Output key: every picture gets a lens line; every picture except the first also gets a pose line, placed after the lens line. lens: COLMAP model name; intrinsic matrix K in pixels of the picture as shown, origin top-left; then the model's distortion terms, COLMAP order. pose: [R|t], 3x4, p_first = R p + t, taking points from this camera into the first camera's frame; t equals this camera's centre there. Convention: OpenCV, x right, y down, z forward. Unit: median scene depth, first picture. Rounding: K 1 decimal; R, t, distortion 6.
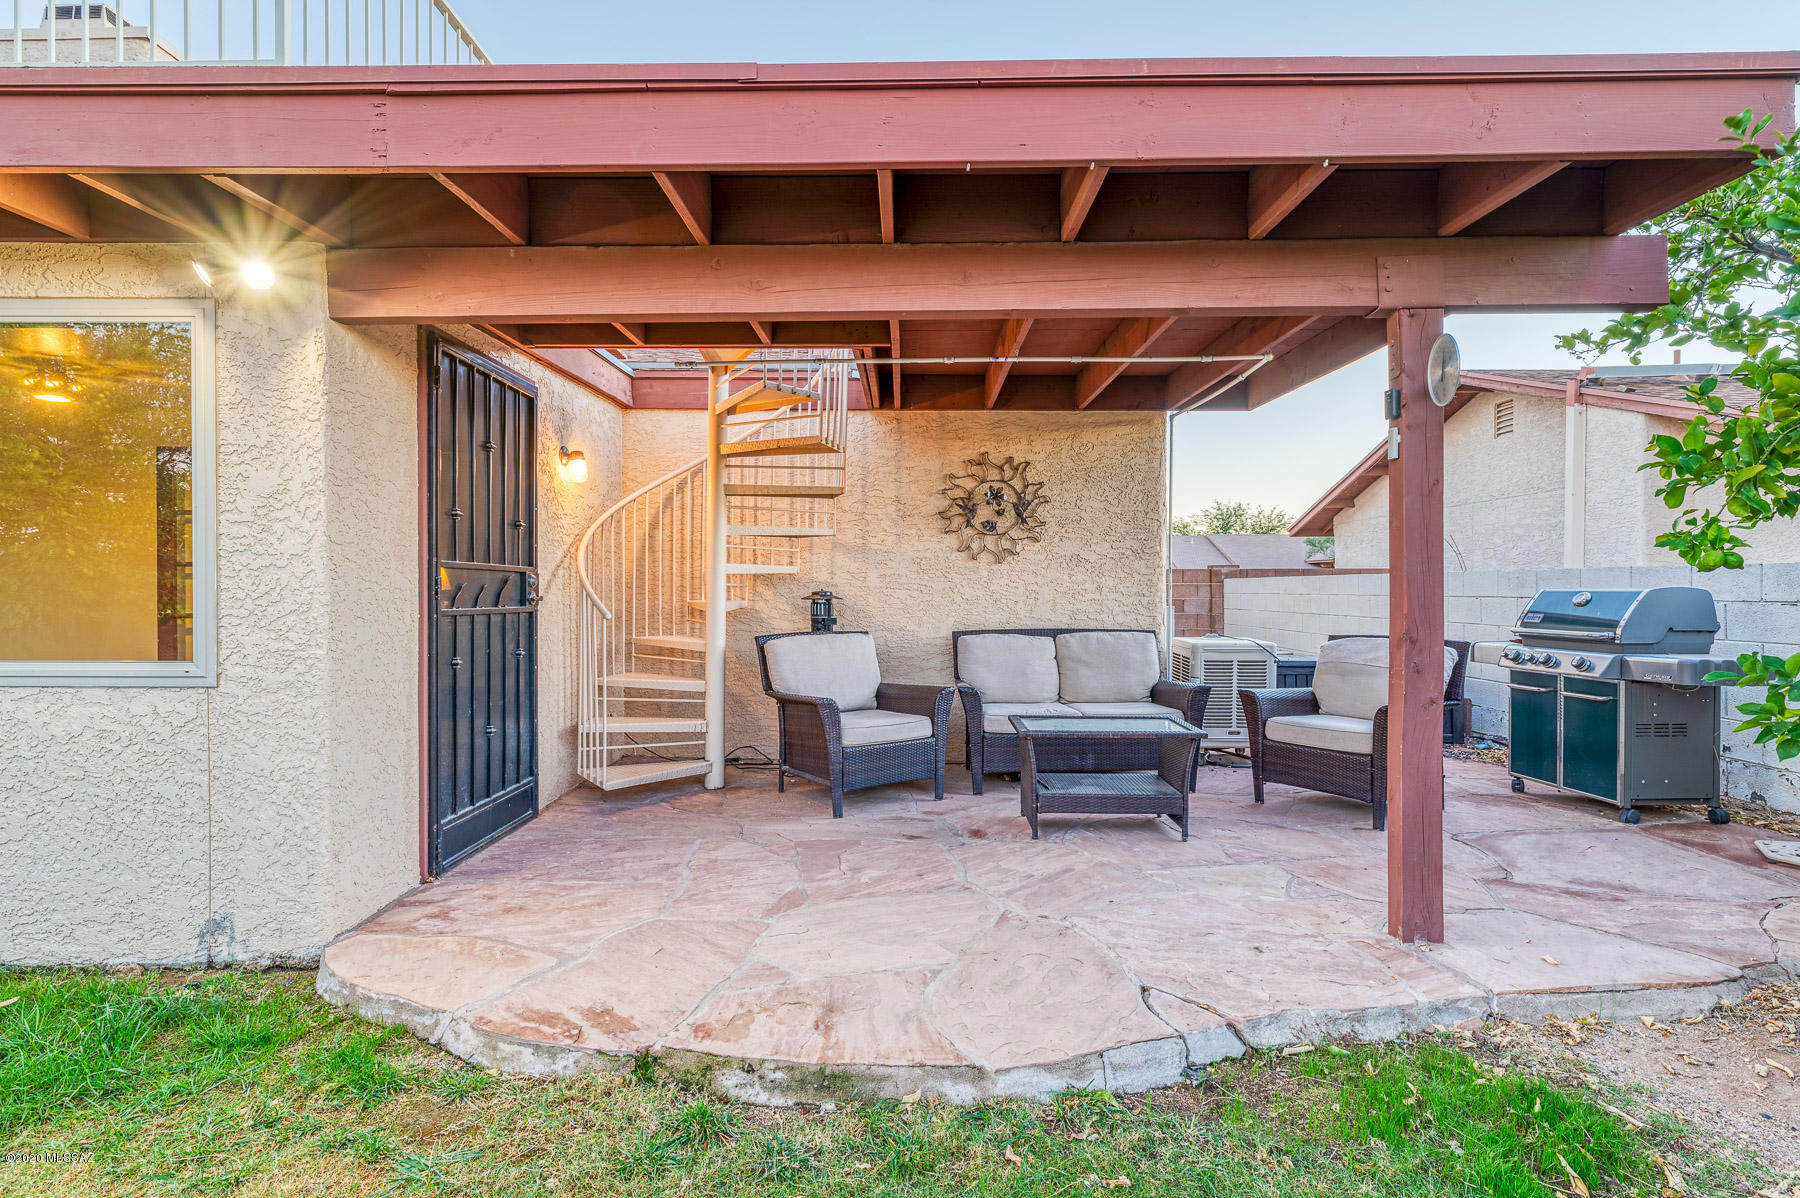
lens RADIAL K [[864.5, 0, 902.8], [0, 864.5, 594.9], [0, 0, 1]] dist [-0.003095, 0.001271]
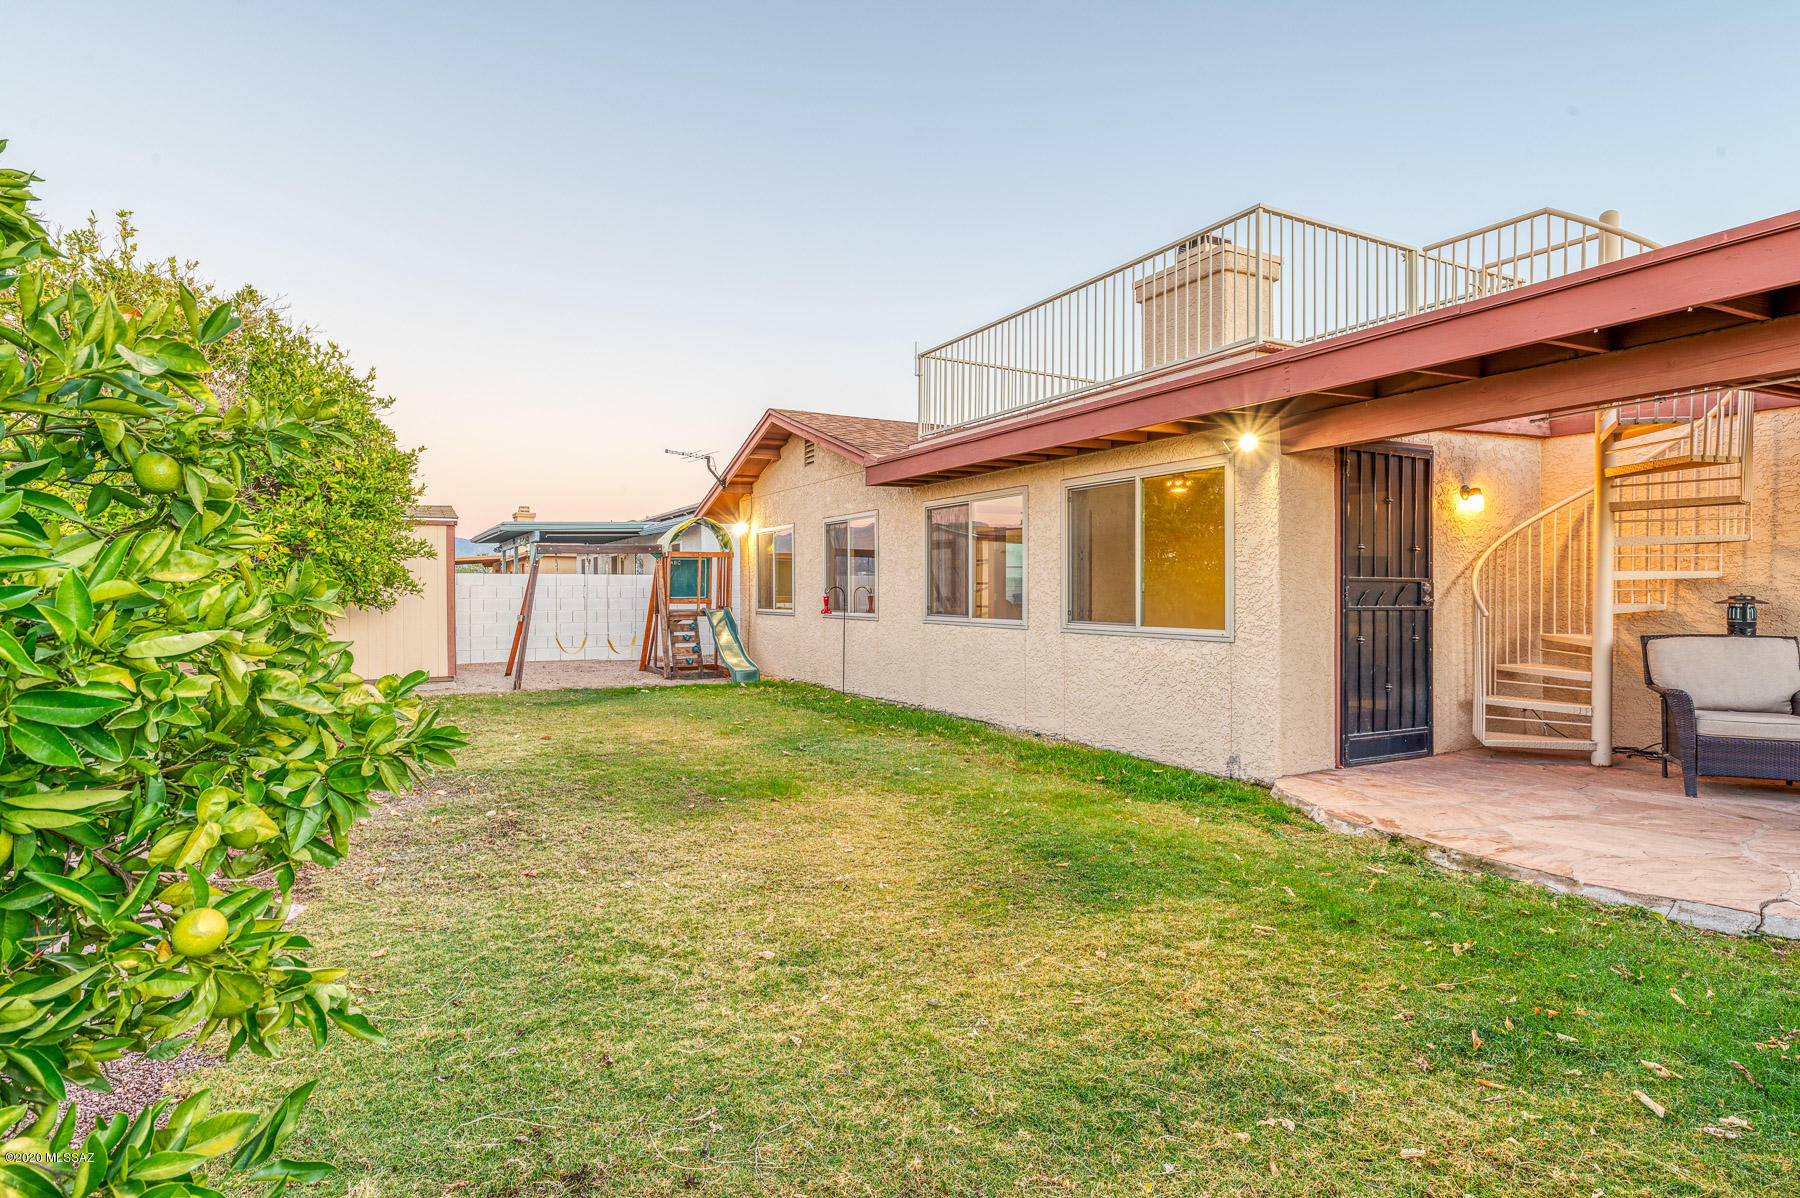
lens RADIAL K [[952.4, 0, 900.0], [0, 952.4, 599.0], [0, 0, 1]] dist [0.002674, 0.000558]
pose [[0.478251, 0.004567, -0.878212, 0.646772], [-0.003345, 0.999989, 0.003378, -0.000832], [0.878217, 0.001322, 0.478261, -0.619435]]
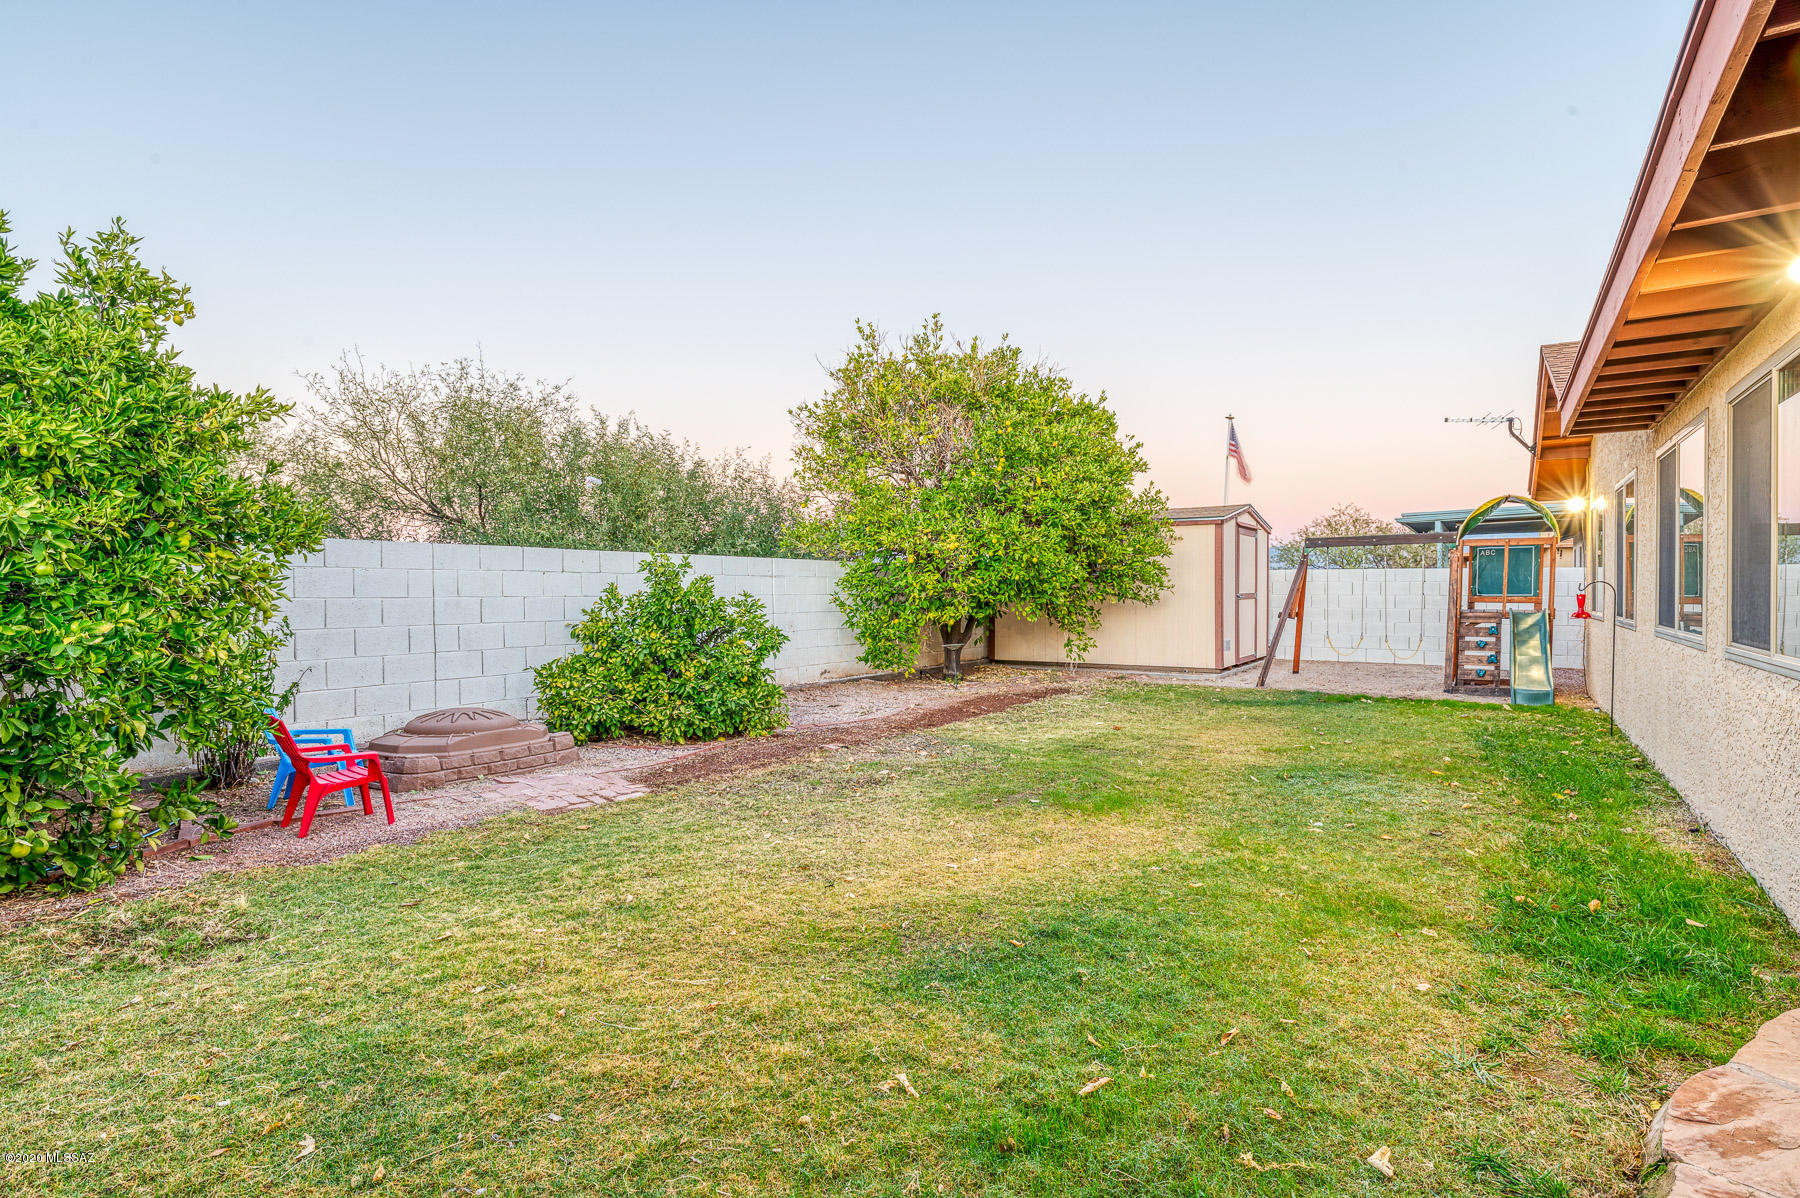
lens RADIAL K [[952.4, 0, 900.0], [0, 952.4, 599.0], [0, 0, 1]] dist [0.002674, 0.000558]
pose [[-0.520906, 0.009573, -0.853560, 0.540558], [-0.009882, 0.999802, 0.017244, -0.013445], [0.853557, 0.017417, -0.520709, 0.514280]]
